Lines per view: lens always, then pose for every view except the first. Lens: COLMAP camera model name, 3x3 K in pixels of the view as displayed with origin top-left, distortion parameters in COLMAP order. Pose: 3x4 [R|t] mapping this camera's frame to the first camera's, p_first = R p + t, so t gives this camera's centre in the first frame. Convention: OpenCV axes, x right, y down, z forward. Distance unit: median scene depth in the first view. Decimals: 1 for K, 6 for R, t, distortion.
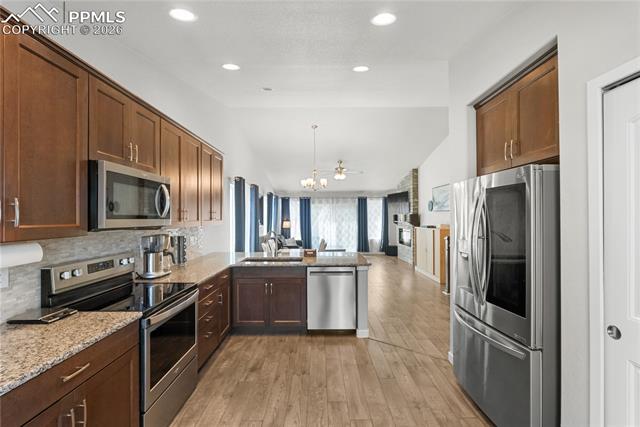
lens RADIAL K [[280.5, 0, 321.4], [0, 280.5, 215.5], [0, 0, 1]] dist [-0.006152, -0.000114]
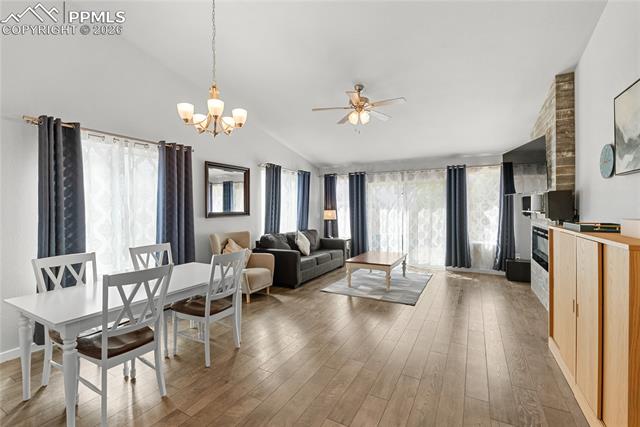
lens RADIAL K [[282.8, 0, 321.0], [0, 282.8, 208.0], [0, 0, 1]] dist [-0.000795, 0.000013]
pose [[0.875424, 0.002081, -0.483351, 0.702003], [0.002341, 0.999961, 0.008545, 0.041177], [0.483350, -0.008612, 0.875385, 1.525761]]
